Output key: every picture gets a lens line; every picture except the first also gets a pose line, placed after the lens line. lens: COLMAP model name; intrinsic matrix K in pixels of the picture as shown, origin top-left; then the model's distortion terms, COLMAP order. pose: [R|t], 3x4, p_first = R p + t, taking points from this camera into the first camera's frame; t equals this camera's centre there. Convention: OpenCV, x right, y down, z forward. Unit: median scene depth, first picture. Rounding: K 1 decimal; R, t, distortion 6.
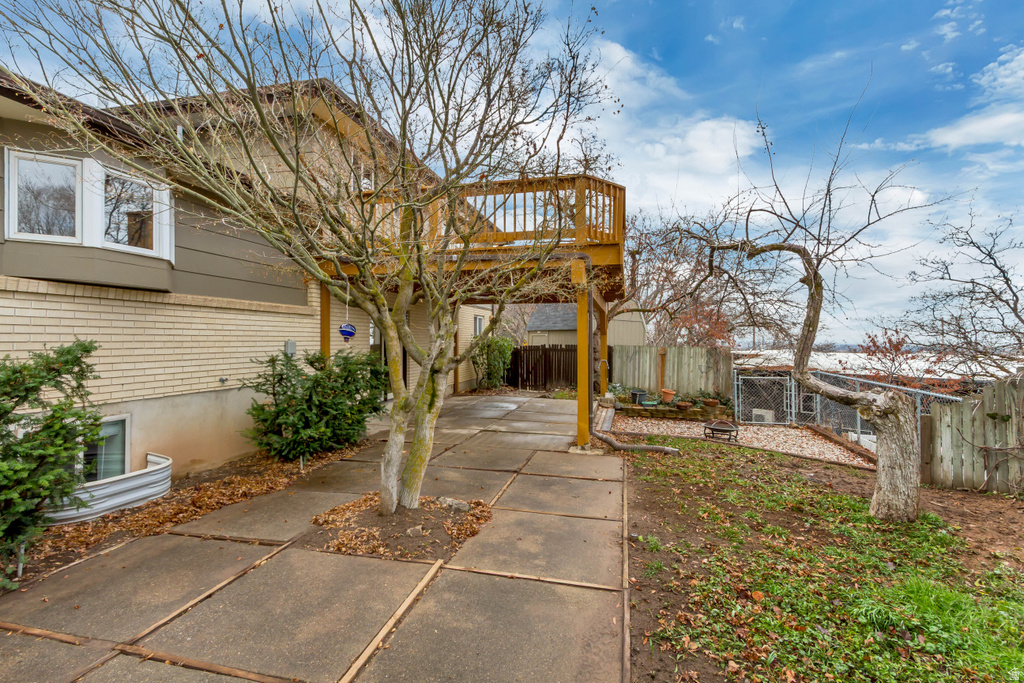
lens RADIAL K [[475.5, 0, 512.0], [0, 475.5, 341.5], [0, 0, 1]] dist [0.000202, -0.000026]
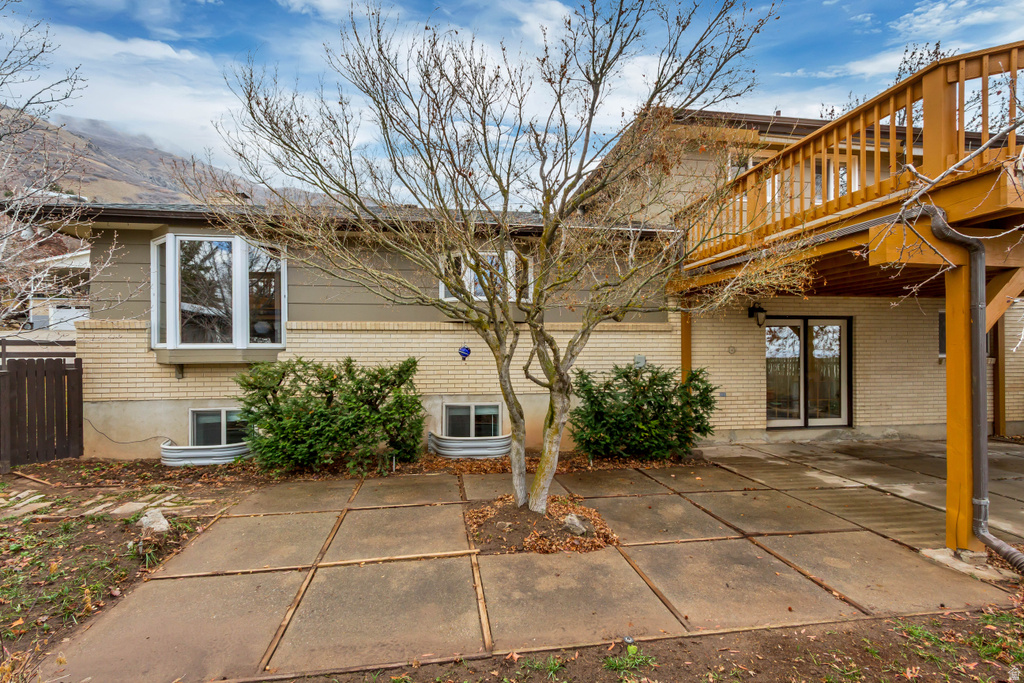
lens RADIAL K [[475.5, 0, 512.0], [0, 475.5, 341.5], [0, 0, 1]] dist [0.000202, -0.000026]
pose [[0.368717, -0.020999, -0.929305, 0.809286], [-0.000655, 0.999739, -0.022850, -0.015037], [0.929542, 0.009034, 0.368607, 0.547627]]
